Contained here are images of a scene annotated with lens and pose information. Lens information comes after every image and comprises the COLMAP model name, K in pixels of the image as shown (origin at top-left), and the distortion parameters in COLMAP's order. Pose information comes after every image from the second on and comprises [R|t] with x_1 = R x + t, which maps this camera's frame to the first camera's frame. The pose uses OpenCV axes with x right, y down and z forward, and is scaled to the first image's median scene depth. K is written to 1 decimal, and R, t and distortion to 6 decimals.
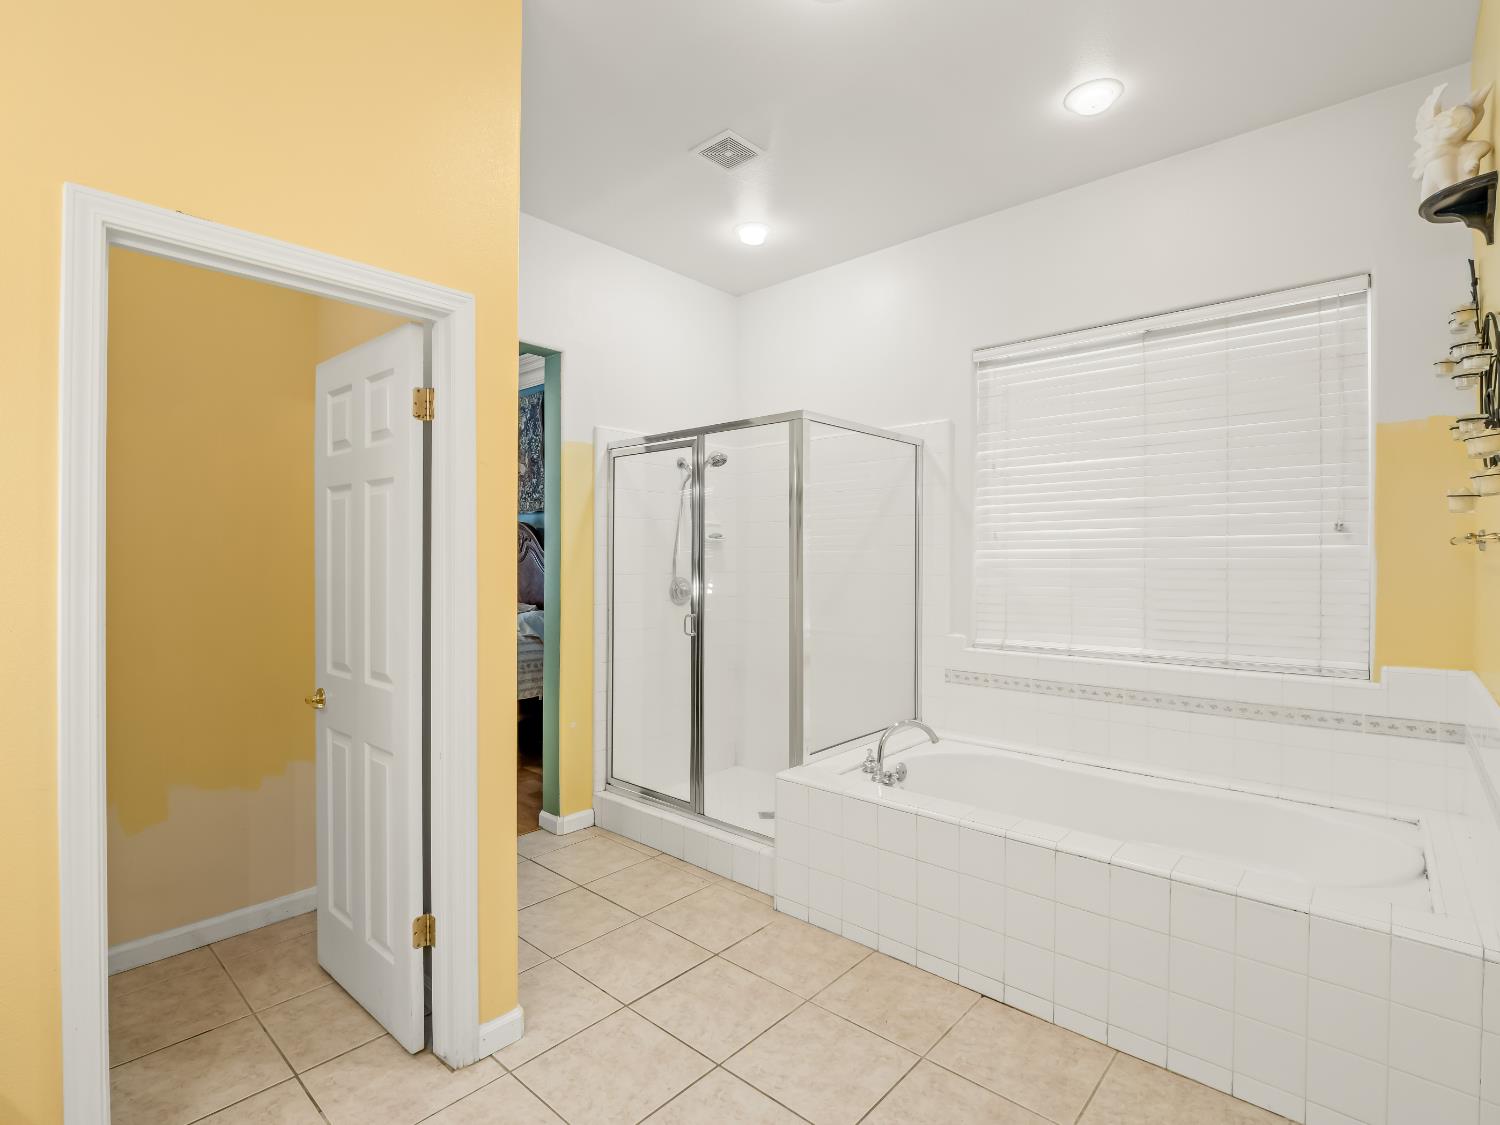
lens RADIAL K [[725.0, 0, 746.3], [0, 725.0, 556.4], [0, 0, 1]] dist [-0.012449, -0.000637]
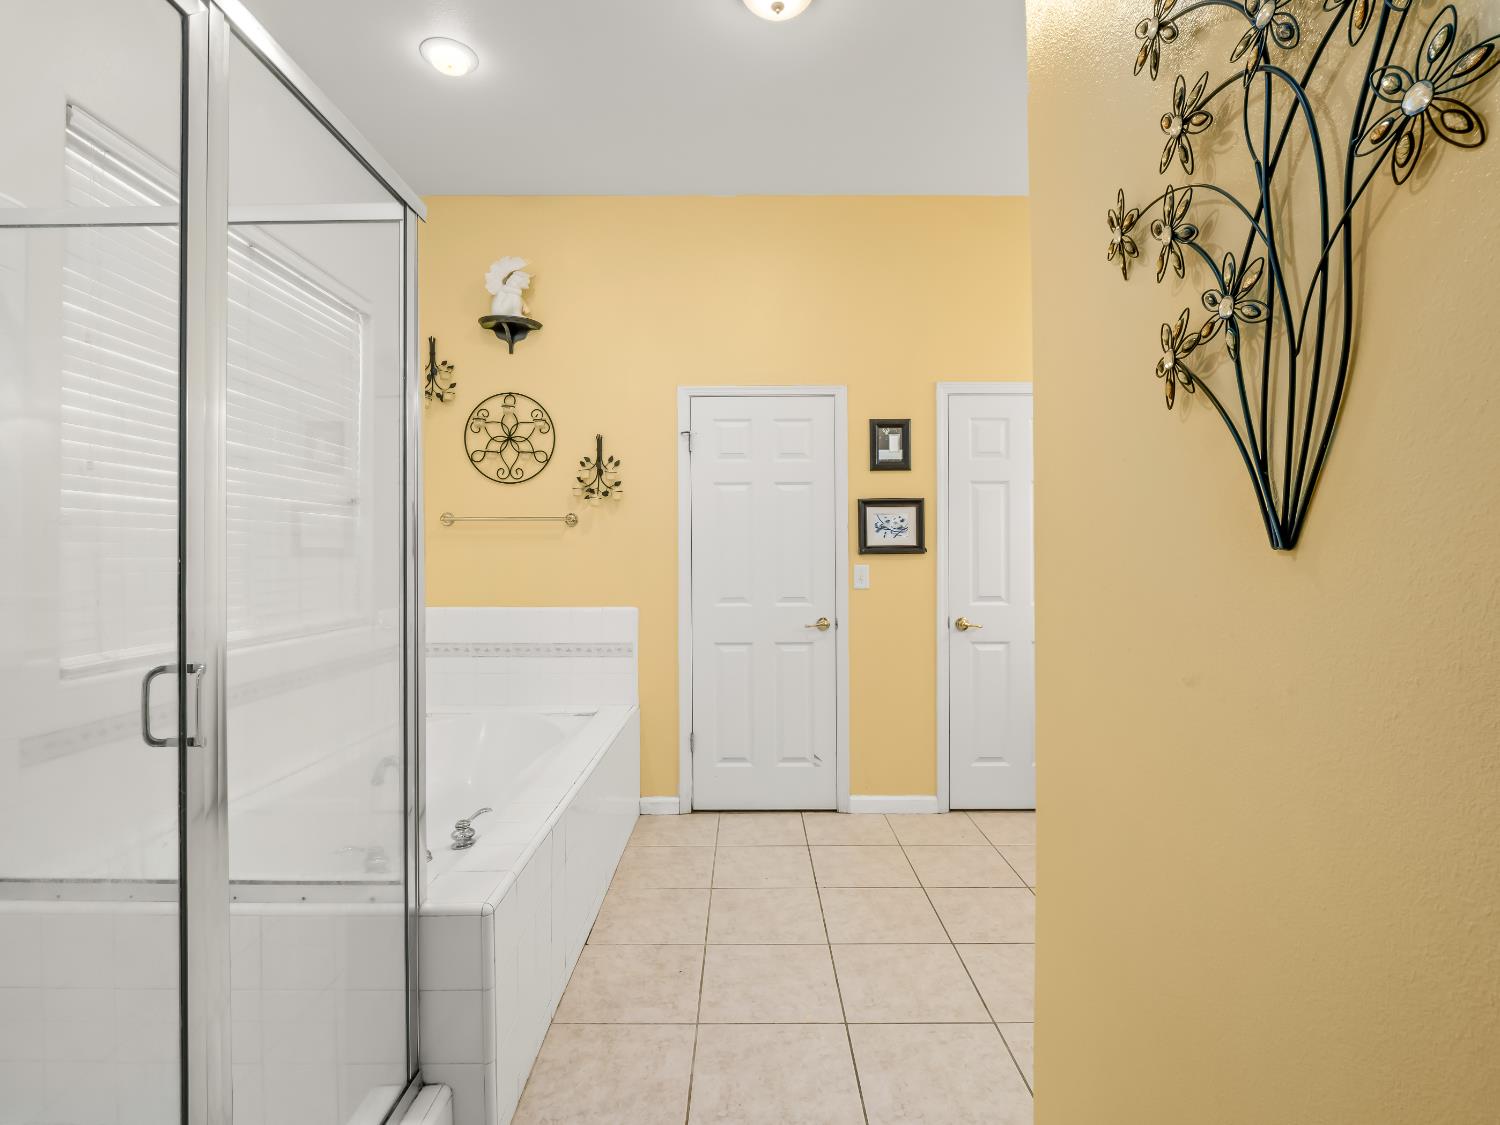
lens RADIAL K [[734.0, 0, 744.4], [0, 734.0, 542.3], [0, 0, 1]] dist [-0.009977, -0.001460]
pose [[-0.667048, 0.017868, 0.744801, -0.481821], [0.000807, 0.999729, -0.023262, 0.052271], [-0.745015, -0.014916, -0.666881, 1.226027]]
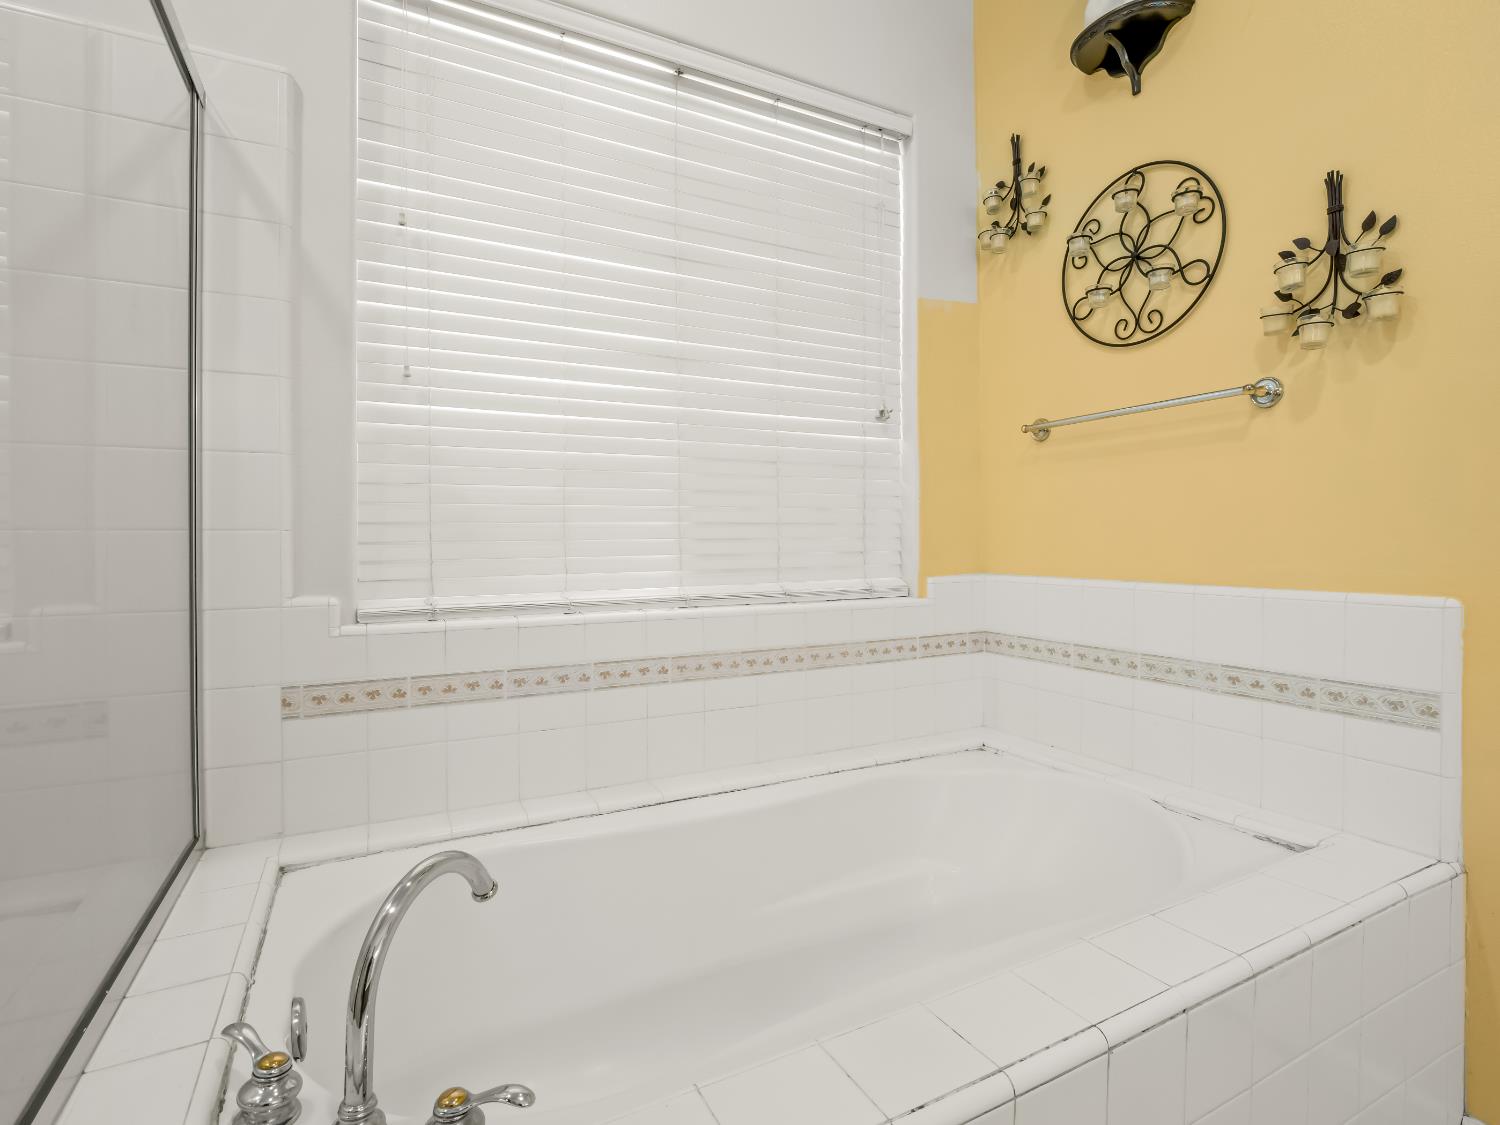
lens RADIAL K [[734.0, 0, 744.4], [0, 734.0, 542.3], [0, 0, 1]] dist [-0.009977, -0.001460]
pose [[0.356373, 0.000176, 0.934344, -0.012126], [0.001937, 0.999998, -0.000926, 0.097775], [-0.934342, 0.002140, 0.356372, 0.785484]]
